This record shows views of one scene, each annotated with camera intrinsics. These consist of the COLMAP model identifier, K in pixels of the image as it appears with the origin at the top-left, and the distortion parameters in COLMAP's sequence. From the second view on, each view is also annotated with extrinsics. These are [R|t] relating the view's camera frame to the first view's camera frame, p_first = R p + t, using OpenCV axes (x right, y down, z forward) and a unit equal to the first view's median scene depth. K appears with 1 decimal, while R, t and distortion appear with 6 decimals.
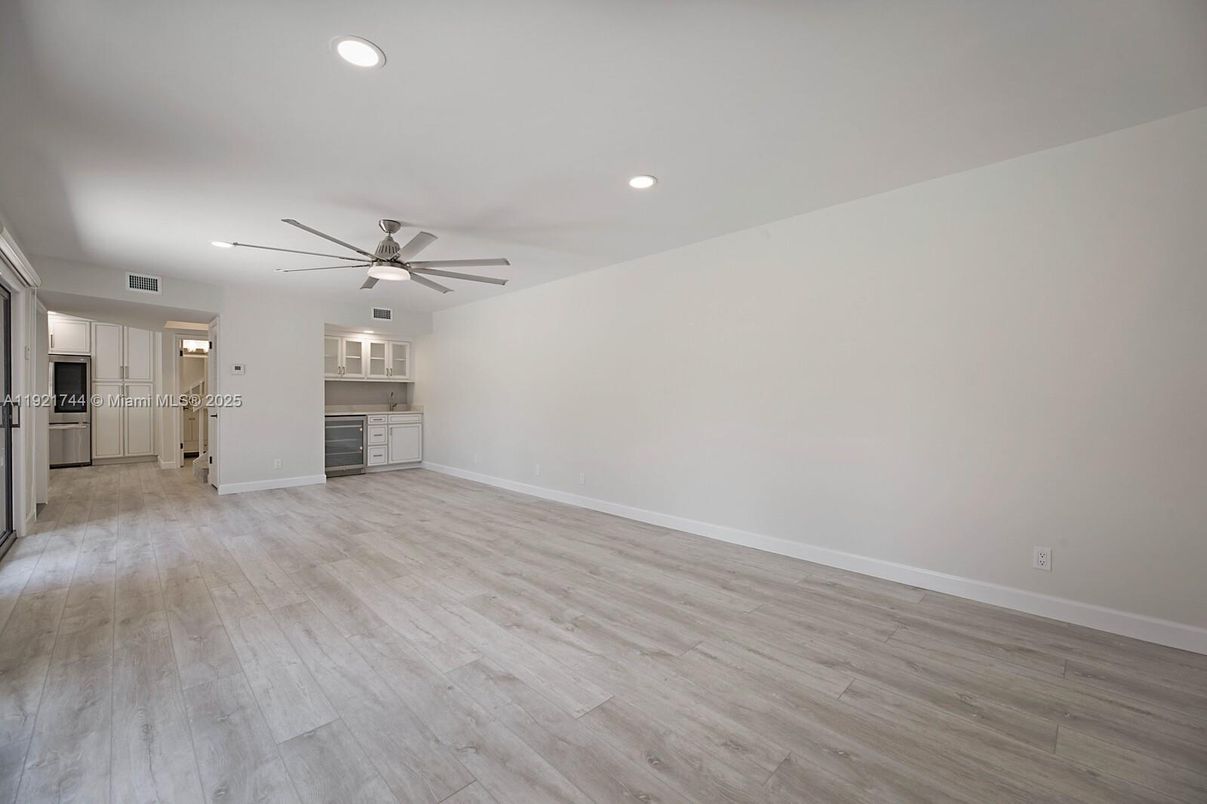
lens RADIAL K [[485.9, 0, 607.3], [0, 485.9, 396.0], [0, 0, 1]] dist [0.000645, -0.003049]
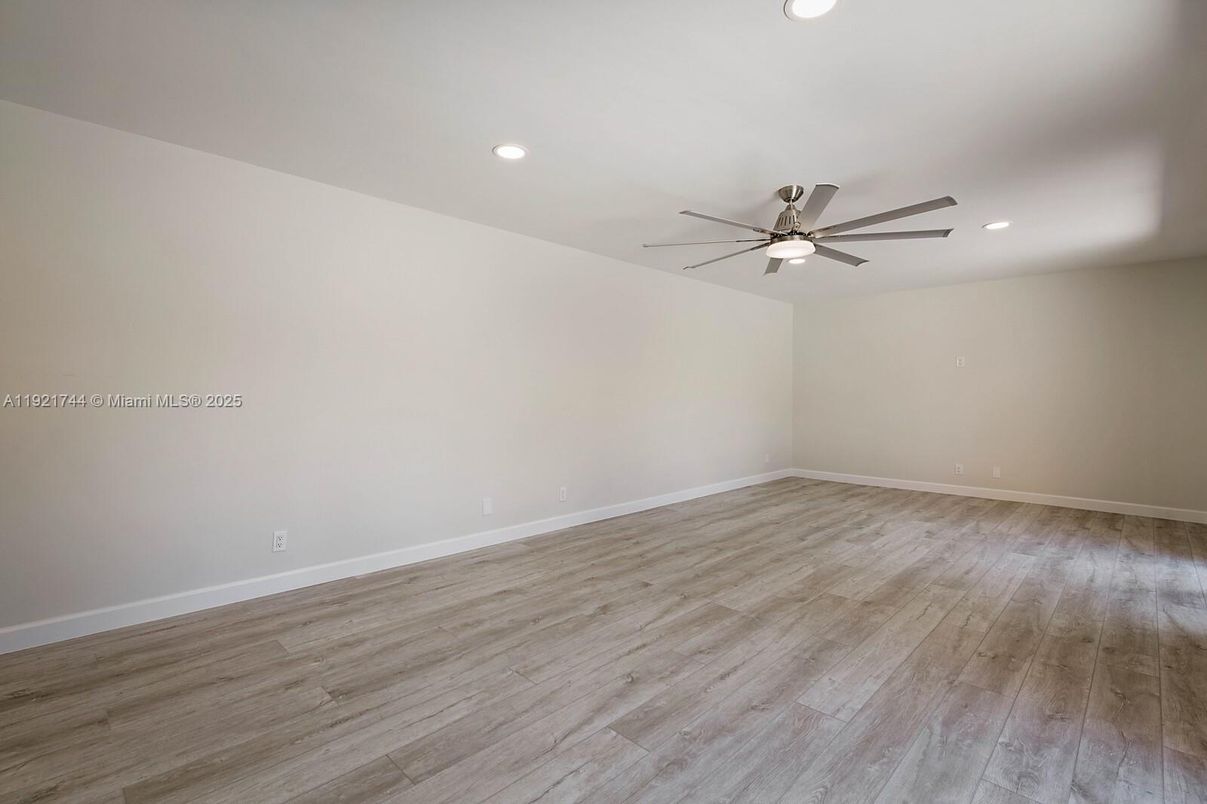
lens RADIAL K [[538.9, 0, 603.5], [0, 538.9, 402.0], [0, 0, 1]] dist [-0.000143, 0.000395]
pose [[0.005559, -0.016898, 0.999842, -1.570377], [-0.002131, 0.999855, 0.016910, -0.007915], [-0.999982, -0.002224, 0.005522, 1.490516]]
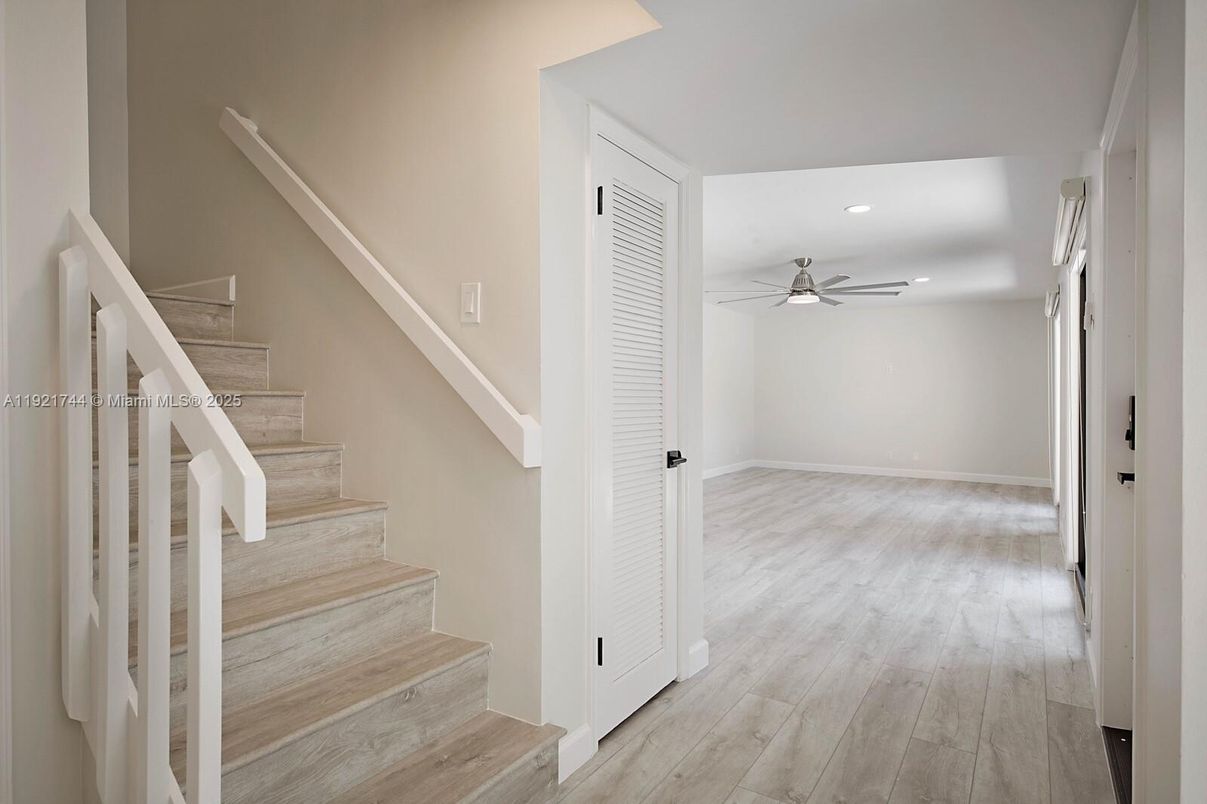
lens RADIAL K [[657.7, 0, 627.8], [0, 657.7, 391.5], [0, 0, 1]] dist [0.087555, -0.000710]
pose [[-0.241415, -0.001457, 0.970421, -2.289978], [-0.008527, 0.999963, -0.000620, -0.013959], [-0.970385, -0.008424, -0.241418, 2.112804]]
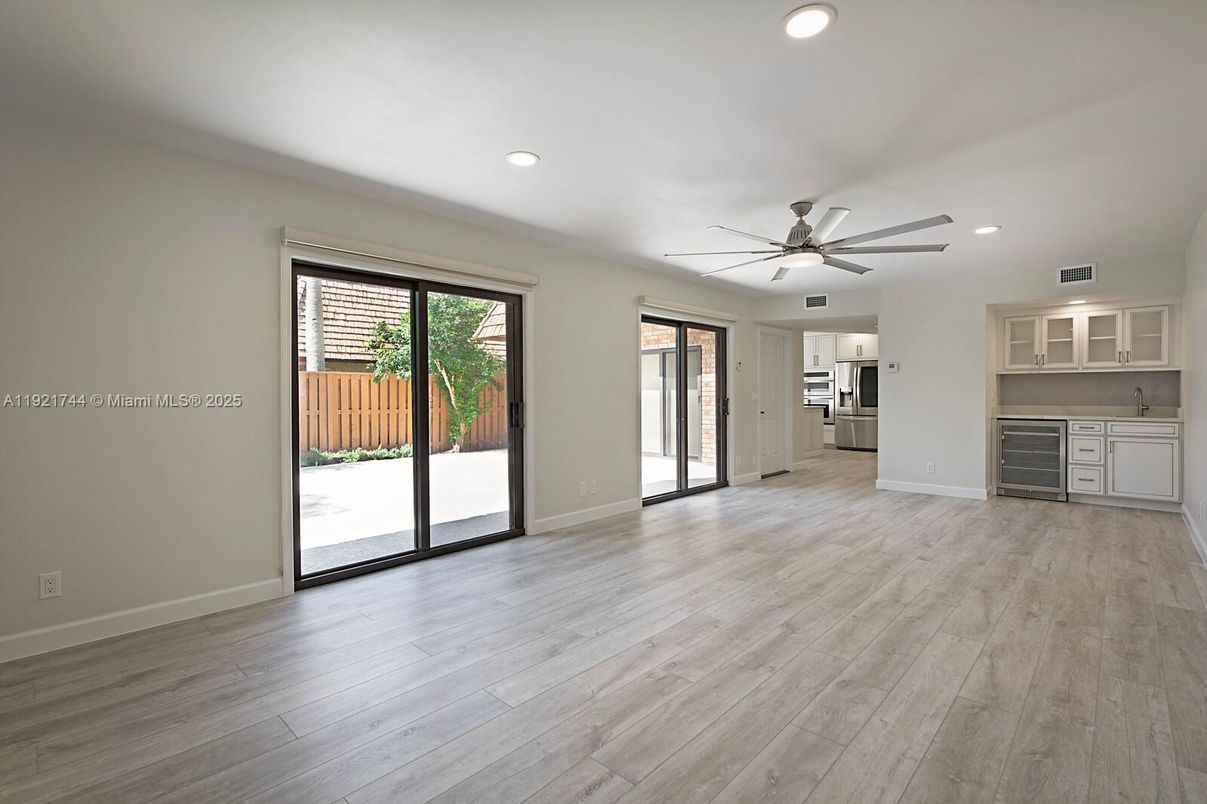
lens RADIAL K [[554.3, 0, 613.1], [0, 554.3, 400.1], [0, 0, 1]] dist [-0.001550, -0.000421]
pose [[0.042368, 0.010764, -0.999044, 0.656105], [0.003154, 0.999936, 0.010908, -0.002886], [0.999097, -0.003613, 0.042332, 0.678905]]
